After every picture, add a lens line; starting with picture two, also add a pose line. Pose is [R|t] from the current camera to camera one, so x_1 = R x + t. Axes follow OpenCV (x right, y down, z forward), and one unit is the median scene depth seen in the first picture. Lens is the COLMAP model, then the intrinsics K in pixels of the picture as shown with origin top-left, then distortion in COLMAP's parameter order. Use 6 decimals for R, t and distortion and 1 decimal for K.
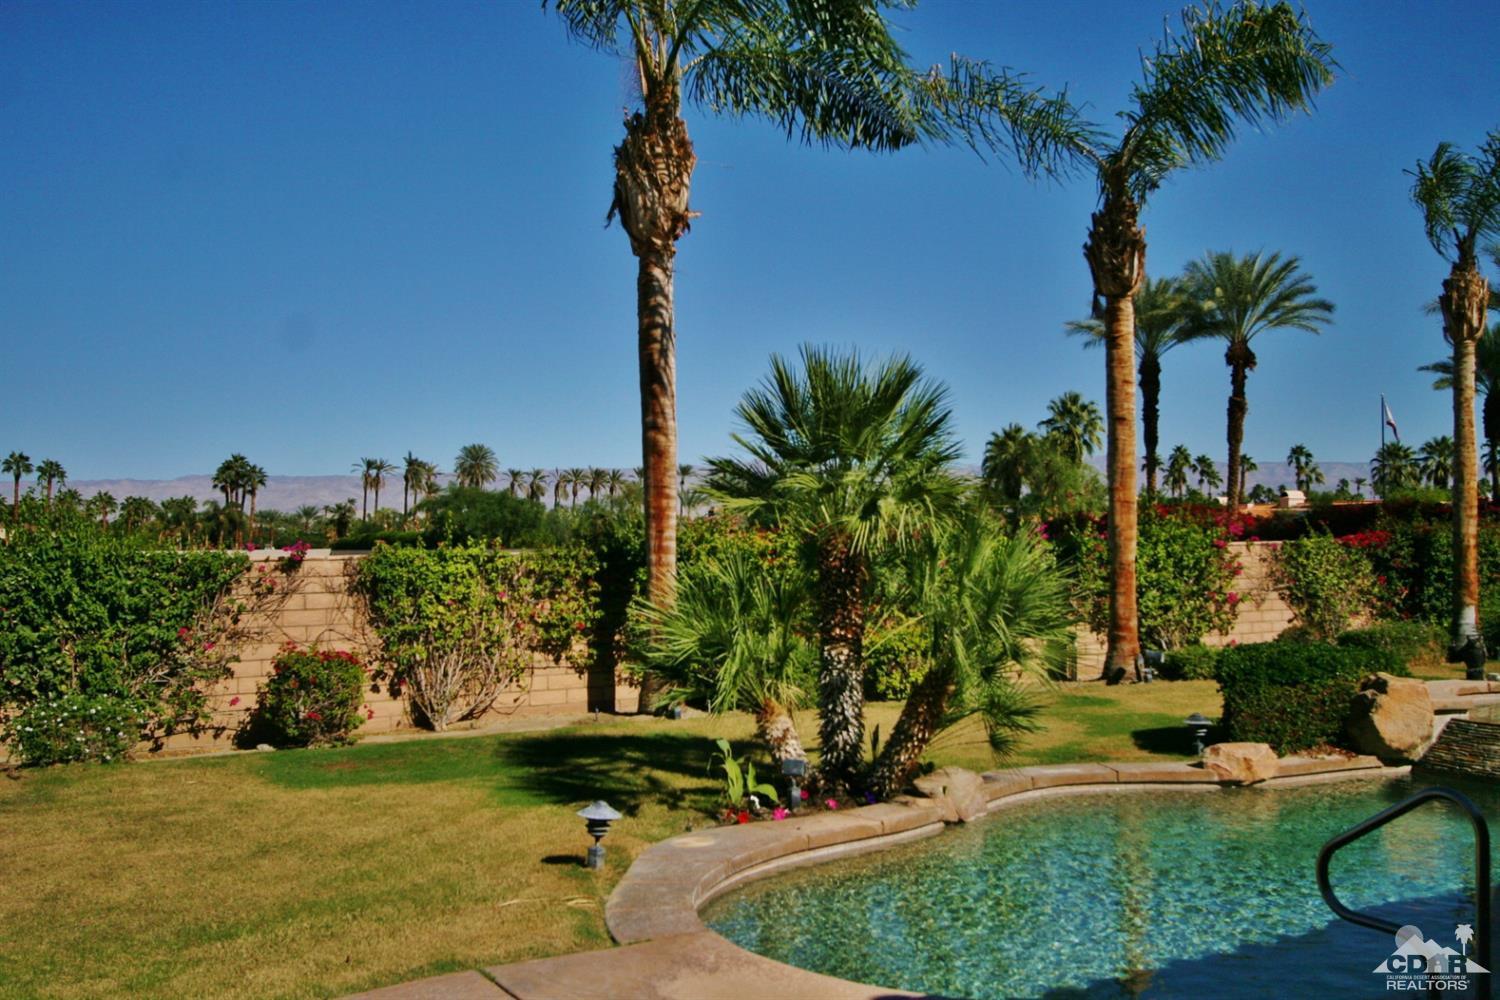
lens RADIAL K [[1443.1, 0, 752.2], [0, 1443.1, 497.4], [0, 0, 1]] dist [0.012340, 0.000000]
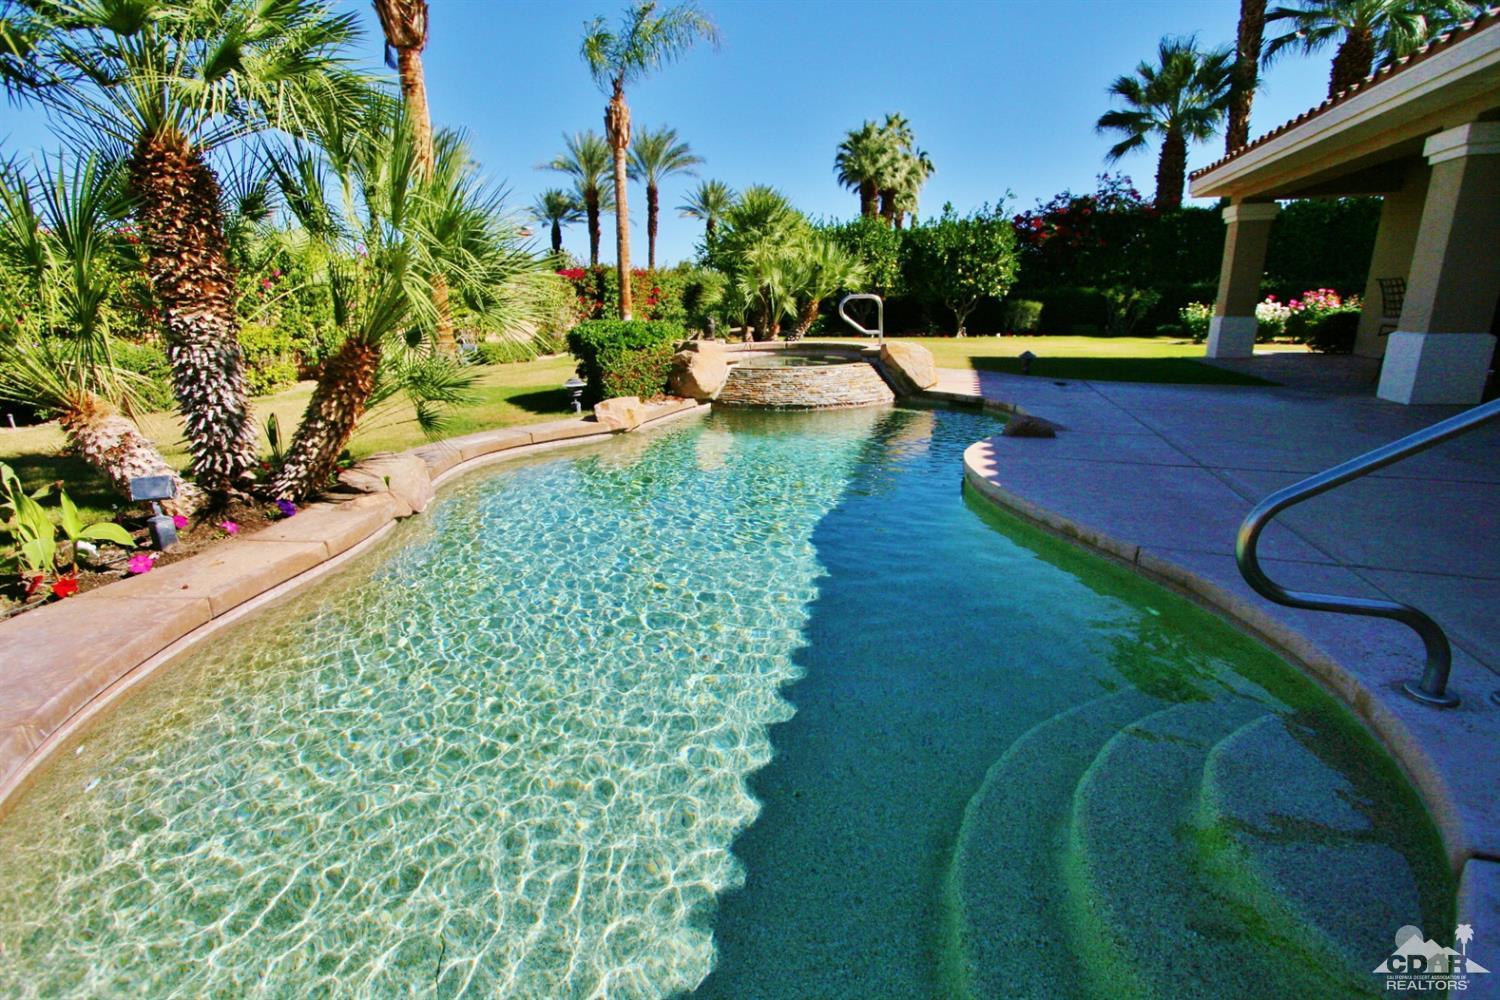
lens RADIAL K [[694.9, 0, 759.8], [0, 694.9, 492.4], [0, 0, 1]] dist [-0.021009, -0.000622]
pose [[0.716033, -0.183772, 0.673443, 0.010431], [-0.016123, 0.960114, 0.279142, 0.059091], [-0.697880, -0.210733, 0.684511, 0.362623]]
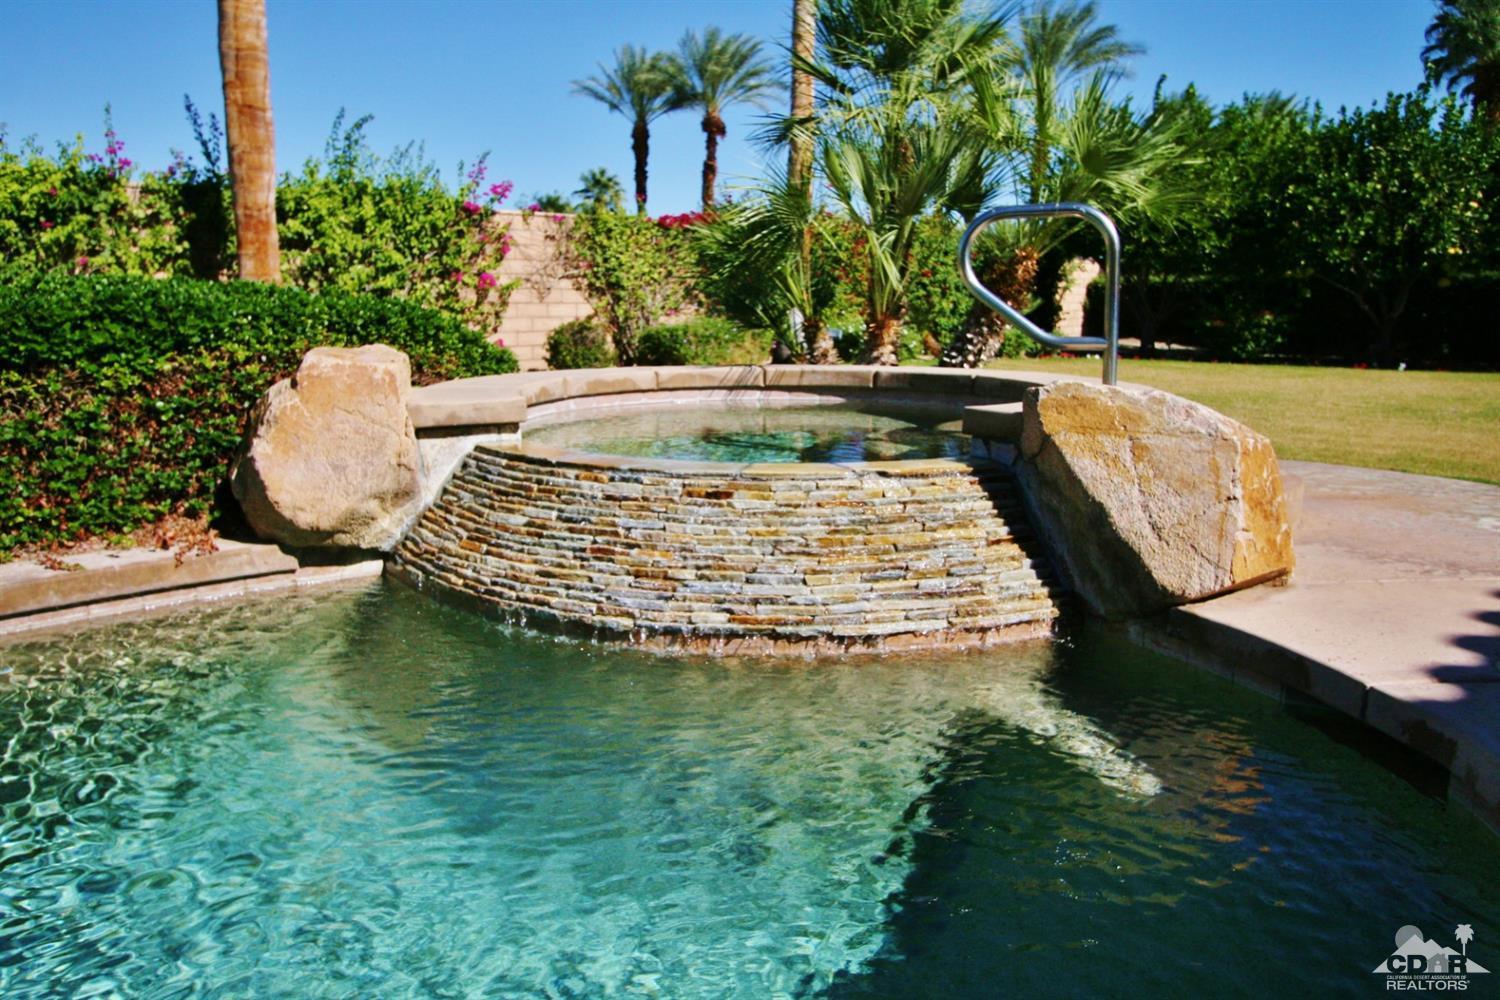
lens RADIAL K [[1072.0, 0, 752.2], [0, 1072.0, 496.4], [0, 0, 1]] dist [-0.002690, 0.002470]
pose [[0.949684, -0.046129, 0.309795, 0.348846], [-0.018986, 0.978798, 0.203946, 0.077106], [-0.312634, -0.199566, 0.928673, 0.515702]]
